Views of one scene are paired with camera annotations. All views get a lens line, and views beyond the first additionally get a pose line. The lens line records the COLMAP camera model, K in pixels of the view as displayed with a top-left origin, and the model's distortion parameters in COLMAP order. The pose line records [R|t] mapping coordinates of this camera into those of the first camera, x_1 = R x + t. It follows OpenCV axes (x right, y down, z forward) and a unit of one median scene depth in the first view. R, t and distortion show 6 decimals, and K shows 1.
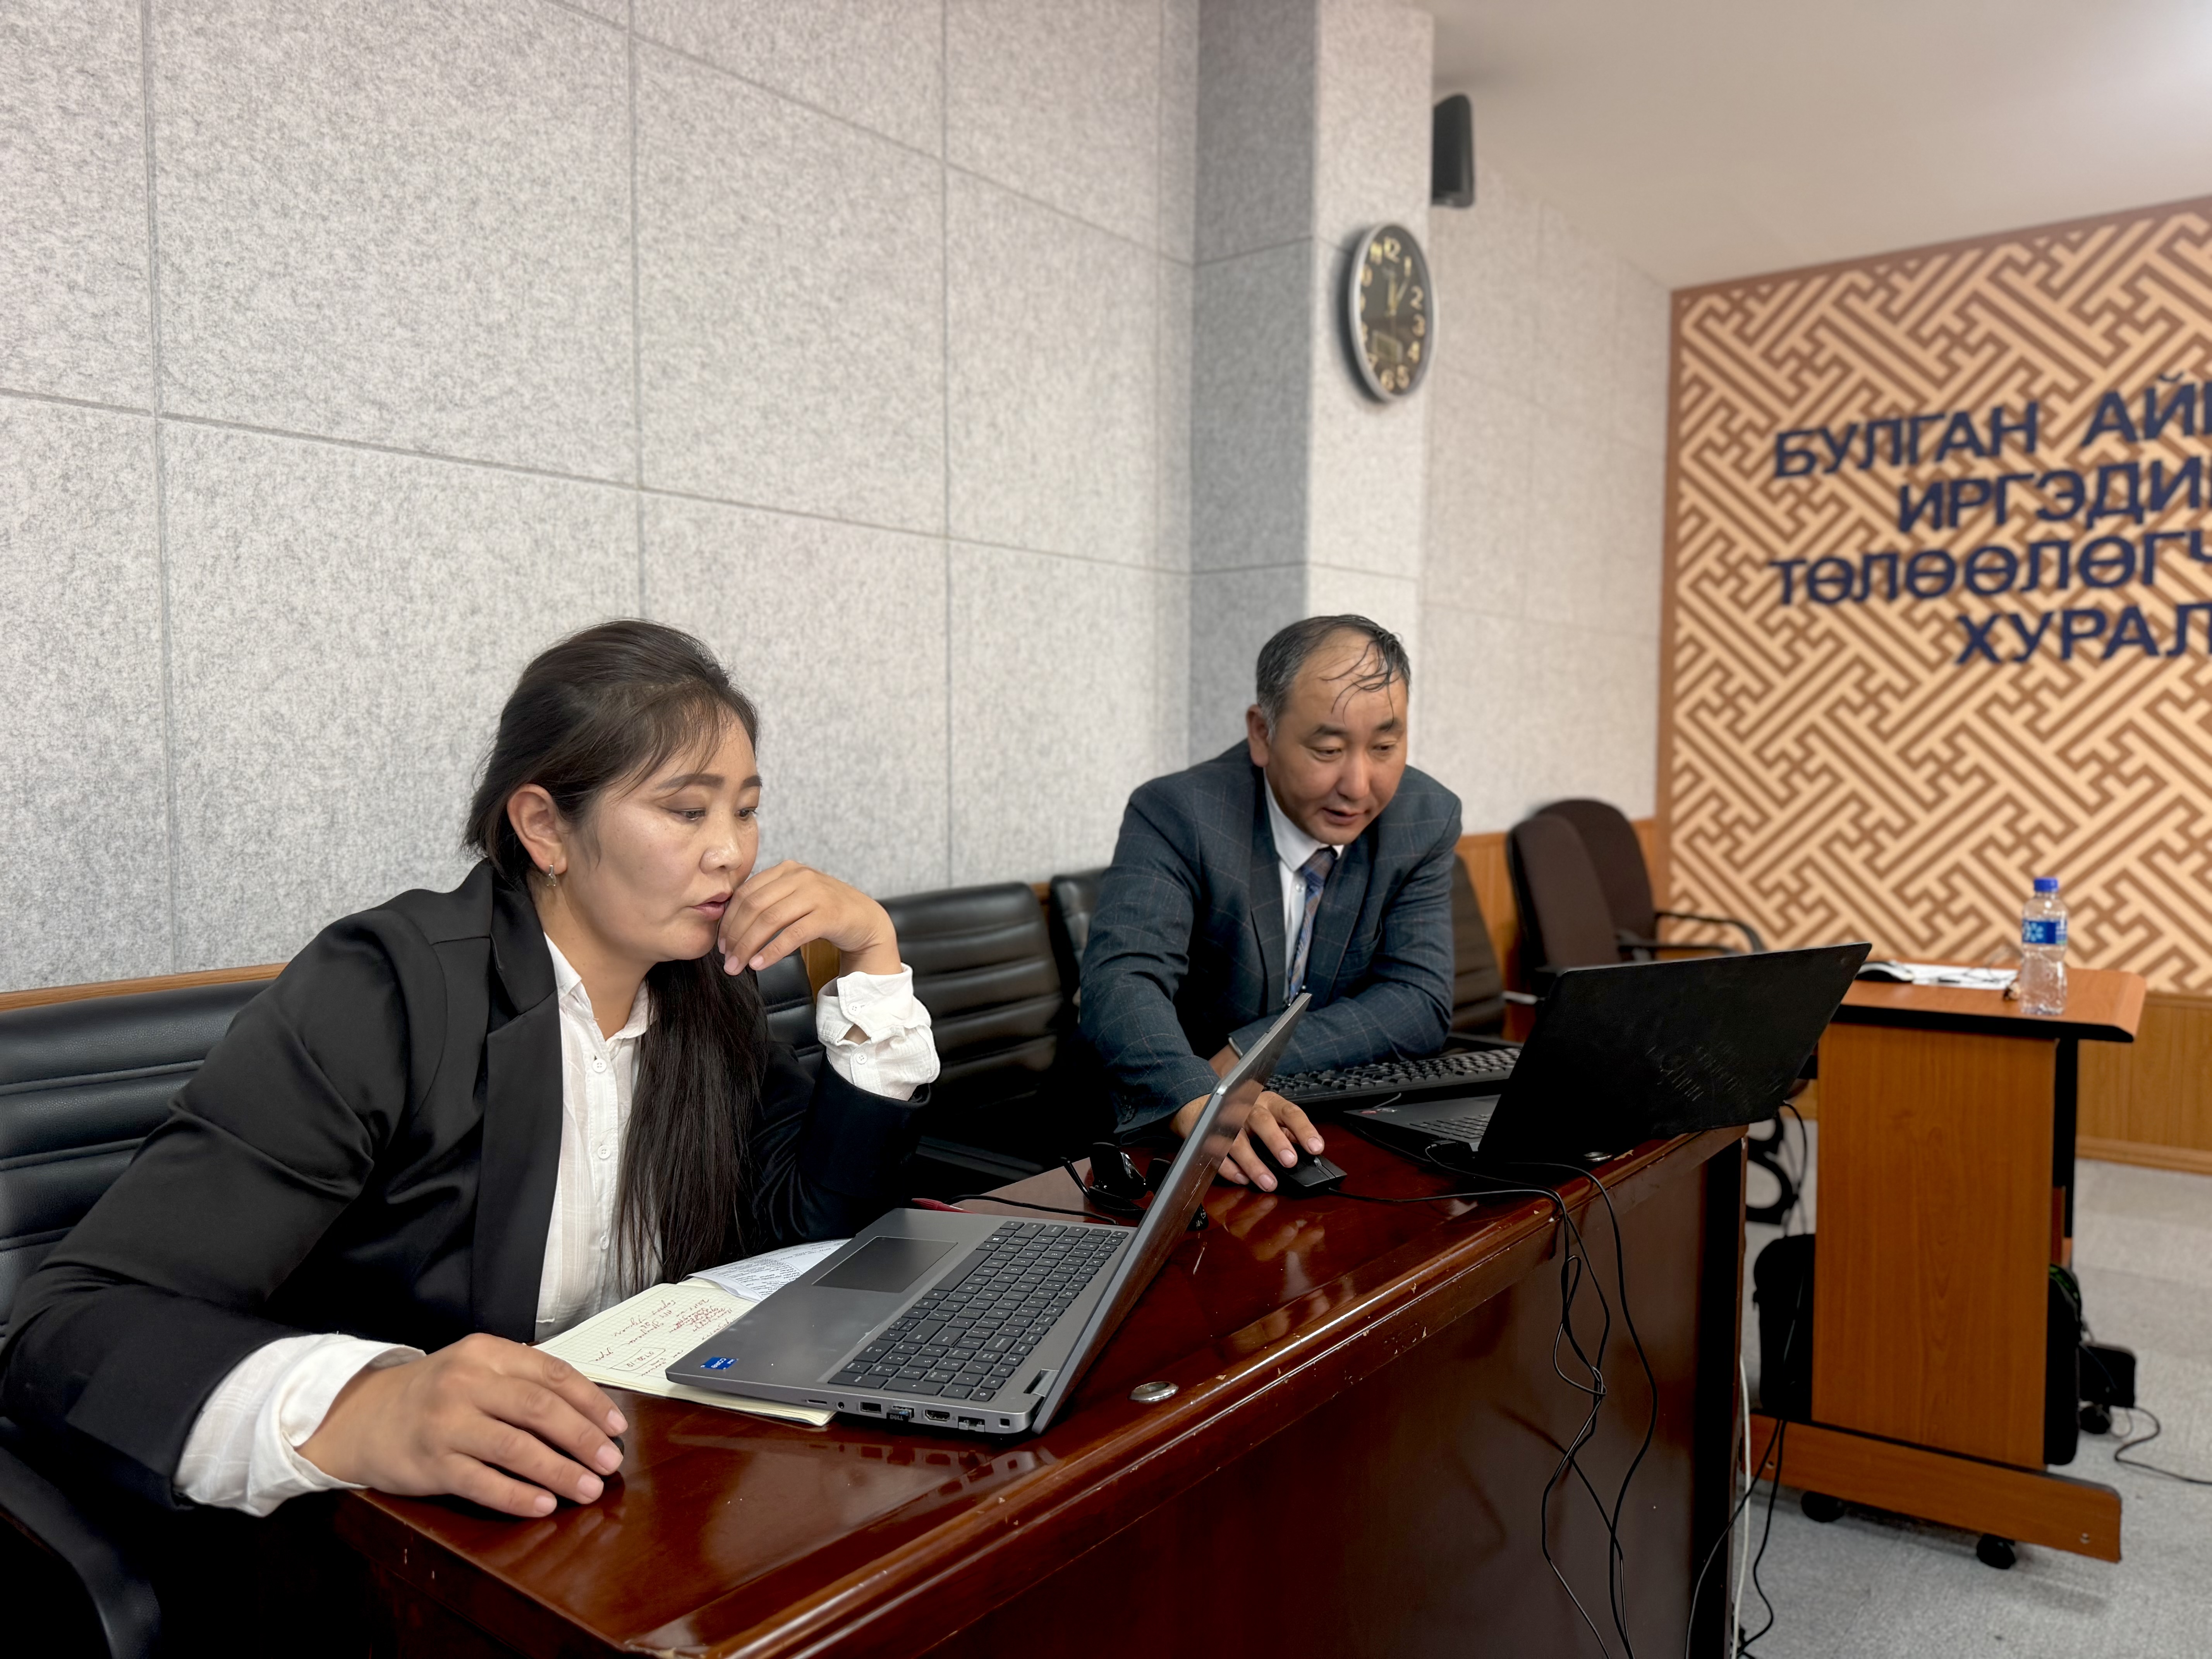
lens RADIAL K [[1569.9, 0, 1113.4], [0, 1569.9, 892.4], [0, 0, 1]] dist [-0.036142, 0.004500]
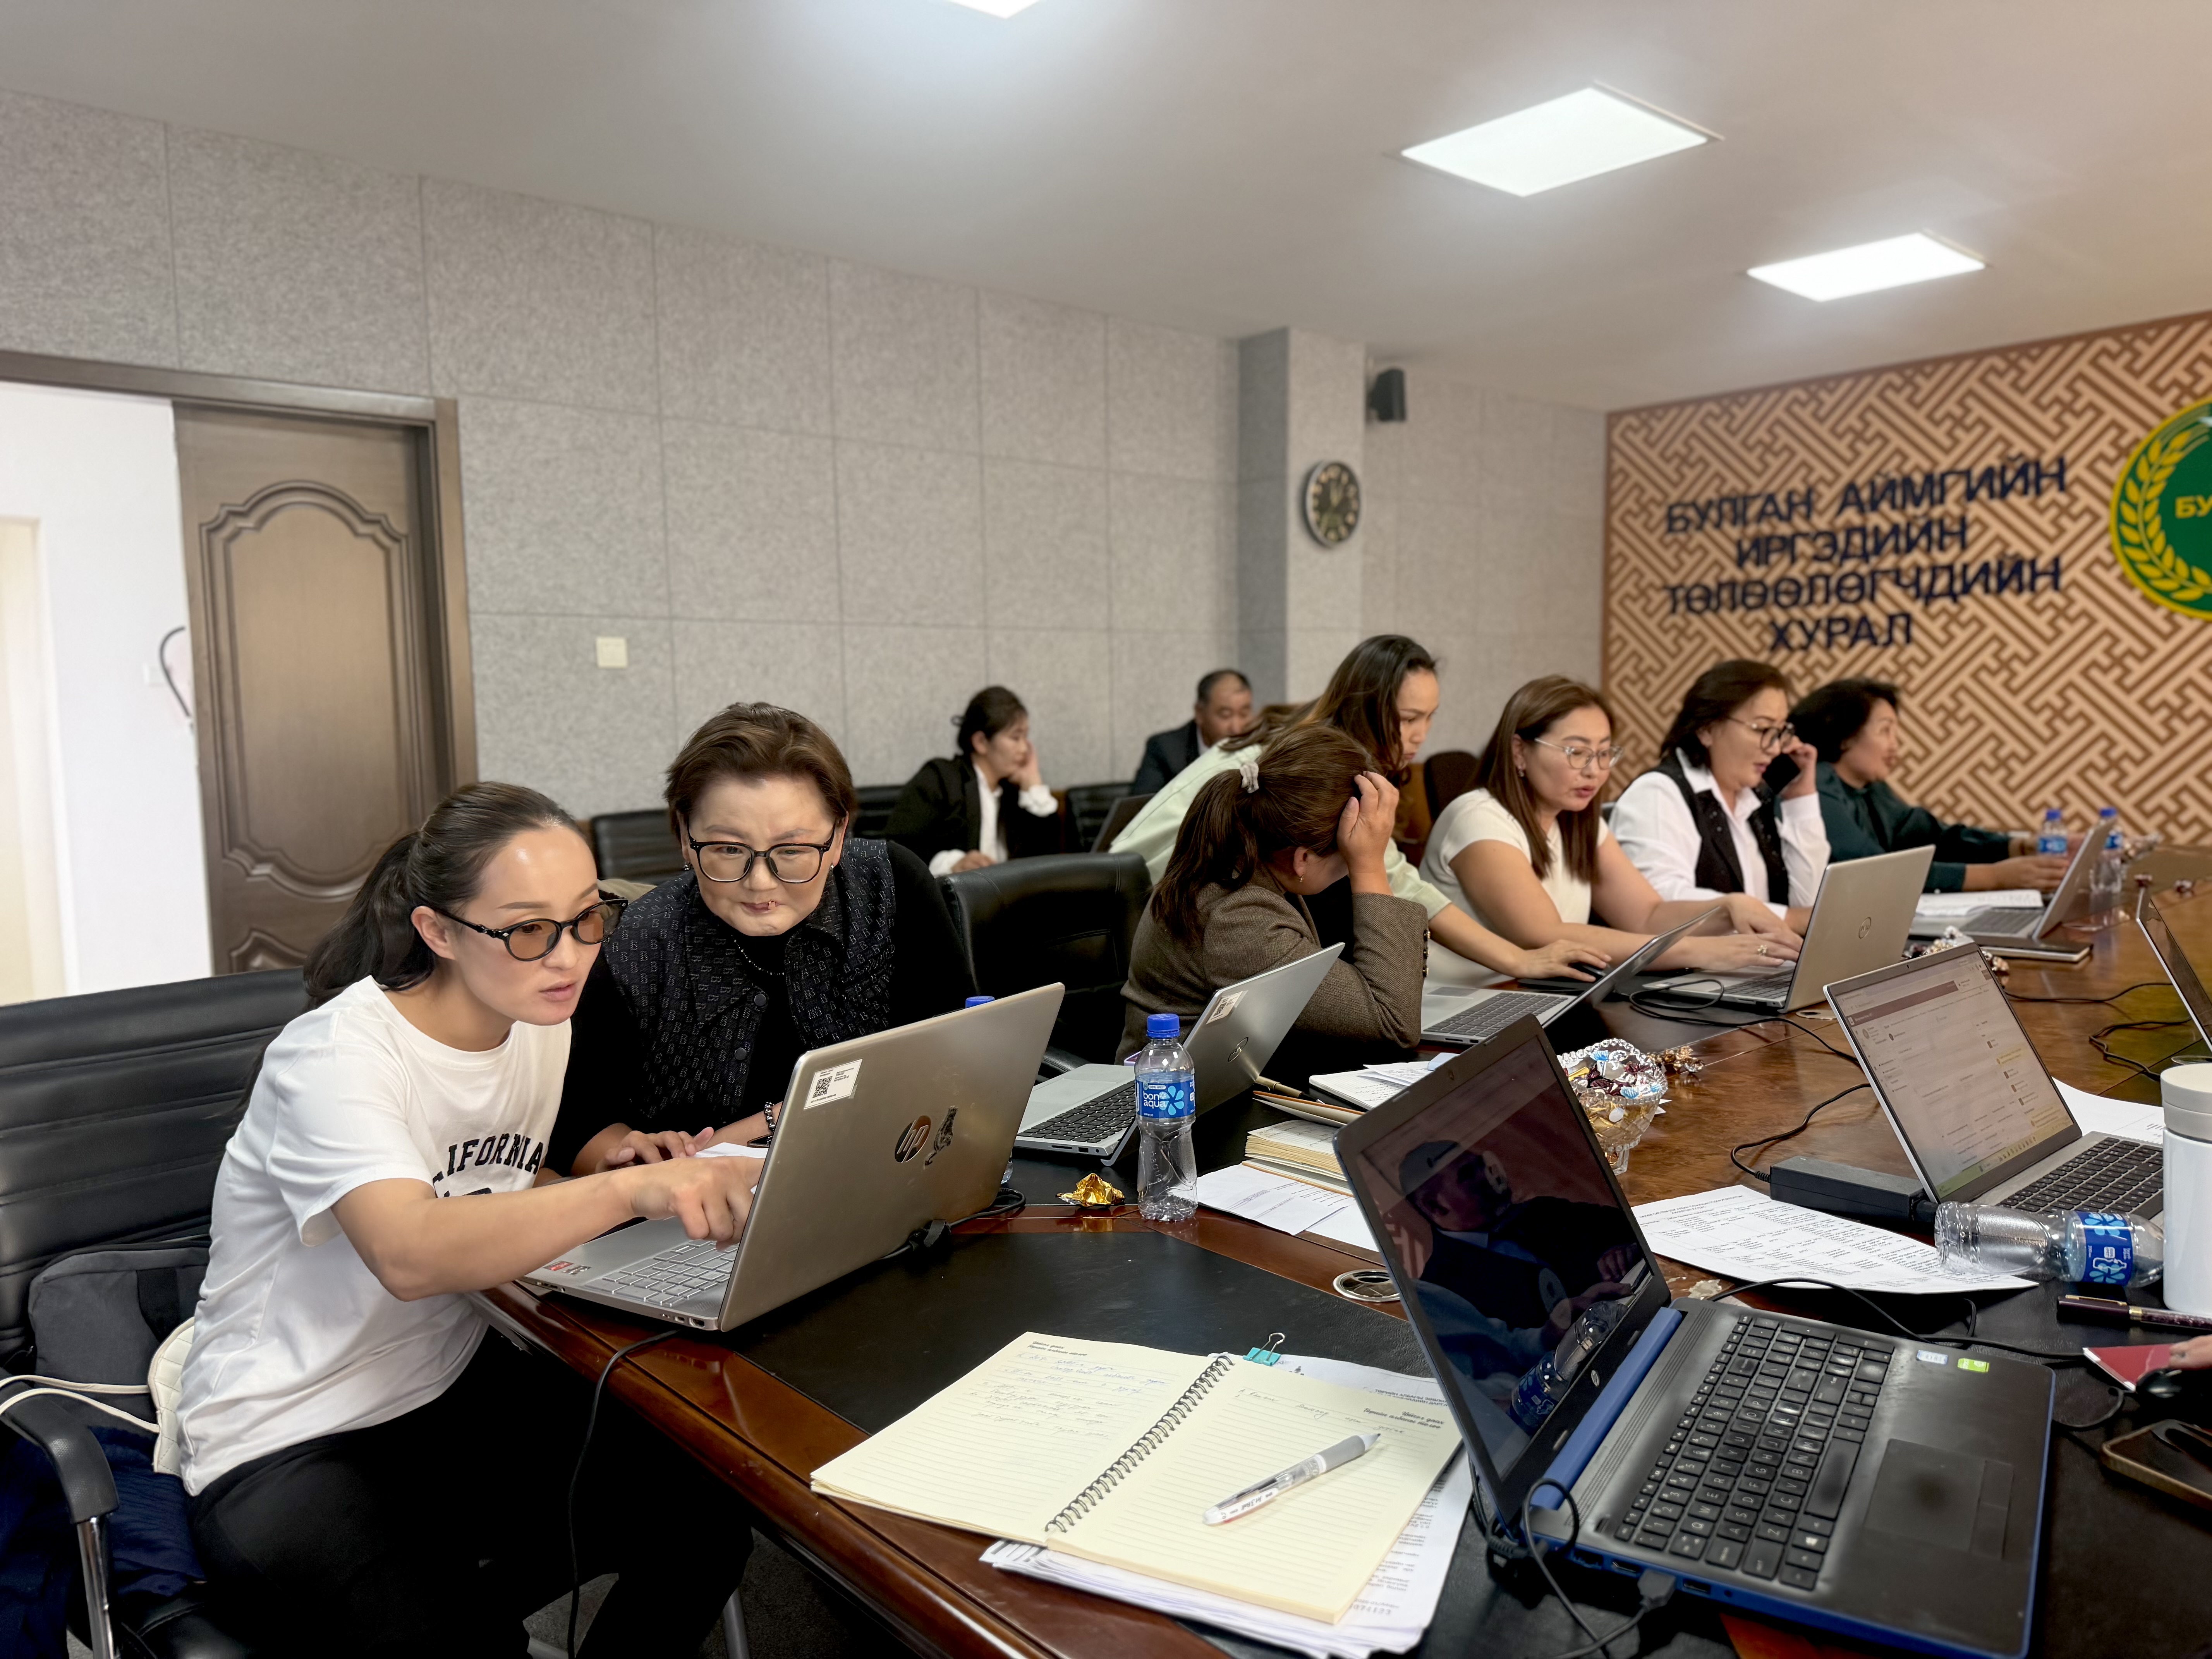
lens RADIAL K [[1569.9, 0, 1104.4], [0, 1569.9, 835.8], [0, 0, 1]] dist [-0.036142, 0.004500]
pose [[0.982433, -0.002810, -0.186593, 0.176235], [0.002016, 0.999988, -0.004446, 0.048424], [0.186603, 0.003992, 0.982427, -0.711753]]
